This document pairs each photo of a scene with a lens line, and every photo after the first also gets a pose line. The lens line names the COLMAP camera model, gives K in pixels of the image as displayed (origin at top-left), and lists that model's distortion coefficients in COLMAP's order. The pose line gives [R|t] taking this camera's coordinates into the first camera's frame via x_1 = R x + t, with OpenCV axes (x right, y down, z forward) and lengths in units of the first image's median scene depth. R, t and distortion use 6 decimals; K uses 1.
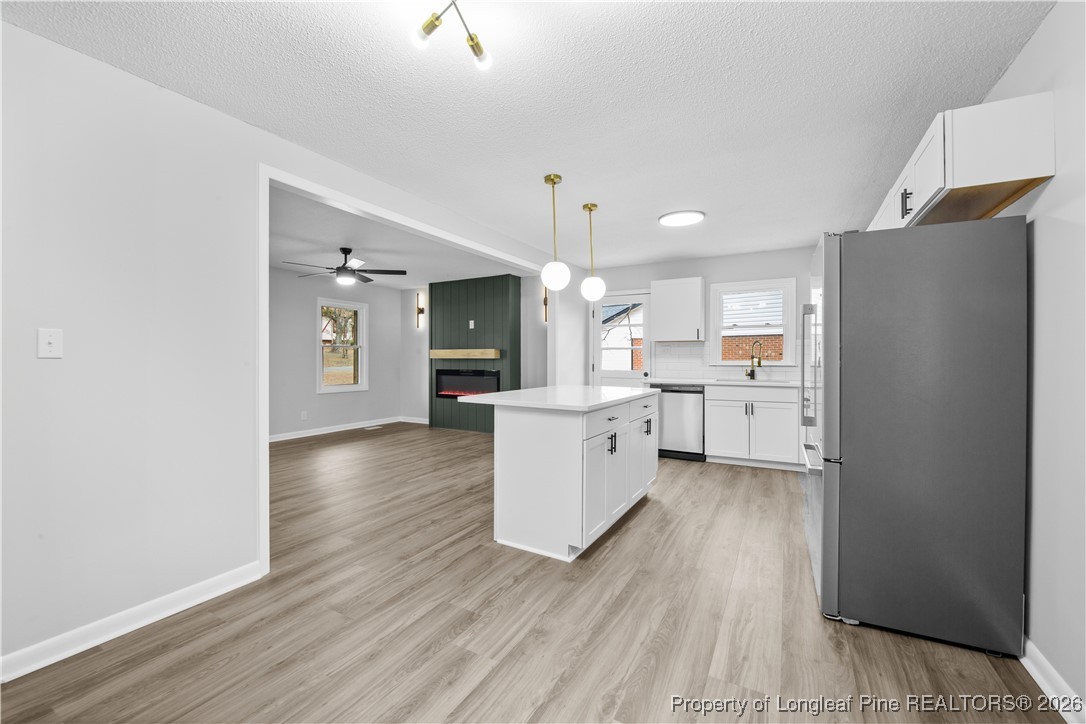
lens RADIAL K [[439.2, 0, 540.3], [0, 439.2, 358.2], [0, 0, 1]] dist [-0.012668, -0.000900]
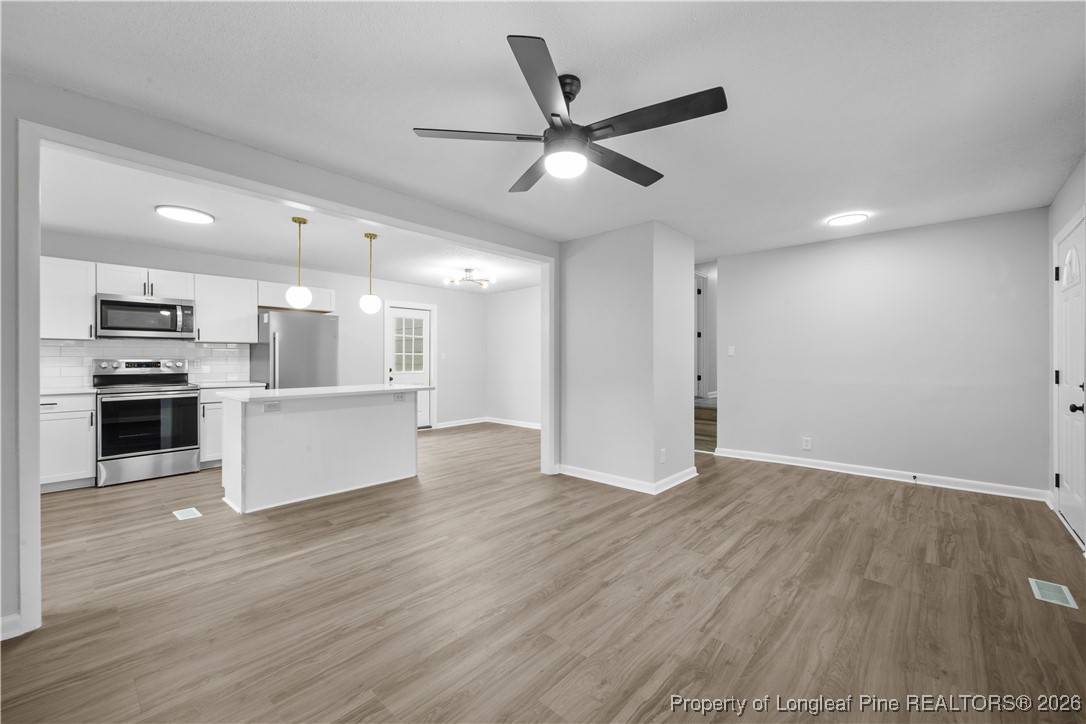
lens RADIAL K [[439.2, 0, 540.3], [0, 439.2, 358.2], [0, 0, 1]] dist [-0.012668, -0.000900]
pose [[-0.974136, 0.000591, 0.225960, -0.464728], [0.001172, 0.999996, 0.002438, -0.005336], [-0.225958, 0.002640, -0.974133, 1.263419]]
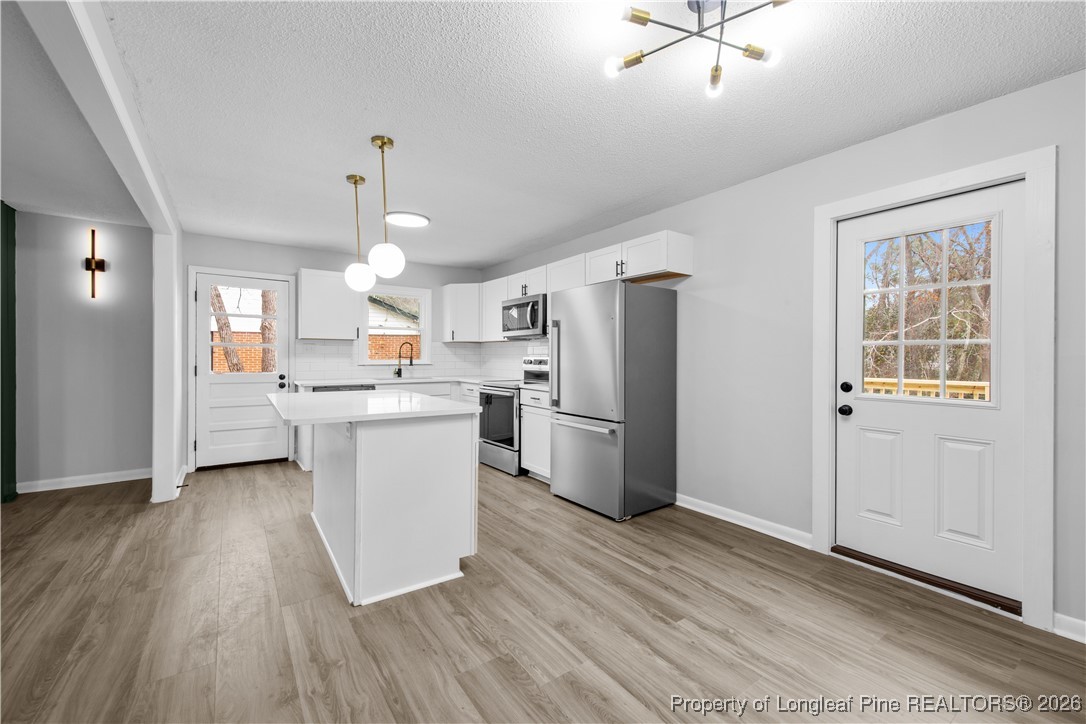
lens RADIAL K [[440.7, 0, 539.5], [0, 440.7, 357.5], [0, 0, 1]] dist [0.006362, -0.000445]
pose [[0.428587, 0.000110, 0.903501, -0.333087], [-0.000119, 1.000000, -0.000066, -0.000434], [-0.903501, -0.000079, 0.428587, 0.208279]]
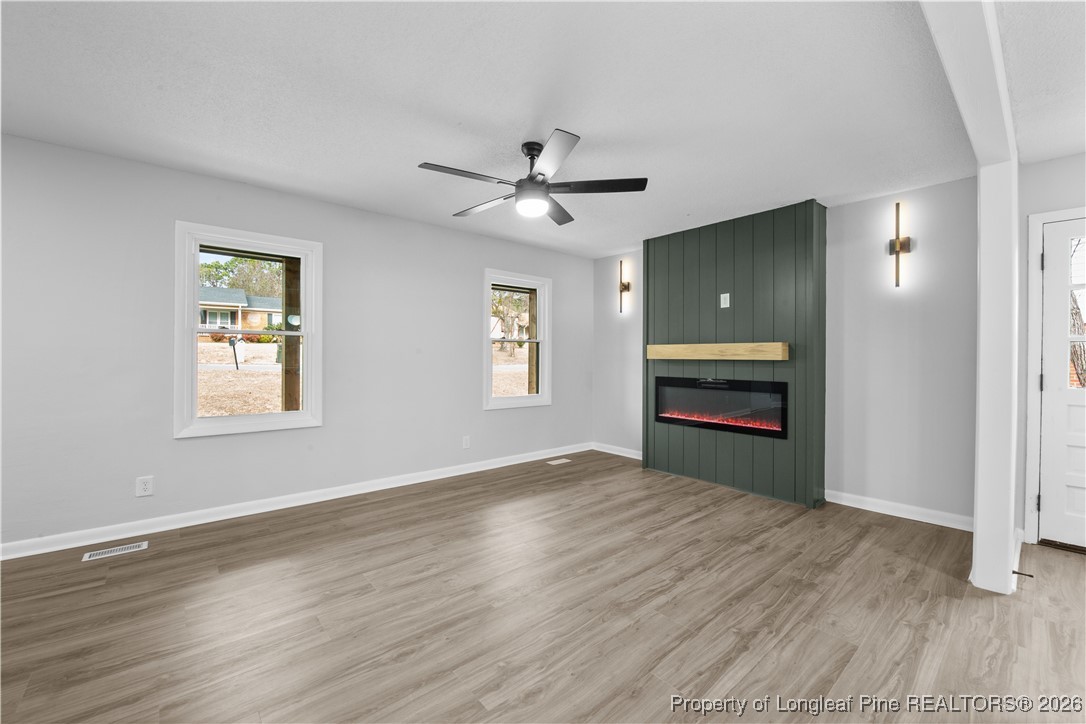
lens RADIAL K [[439.2, 0, 540.3], [0, 439.2, 358.2], [0, 0, 1]] dist [-0.012668, -0.000900]
pose [[0.938575, 0.006842, -0.345007, -0.234665], [-0.006020, 0.999976, 0.003453, -0.002507], [0.345022, -0.001164, 0.938594, 0.475732]]
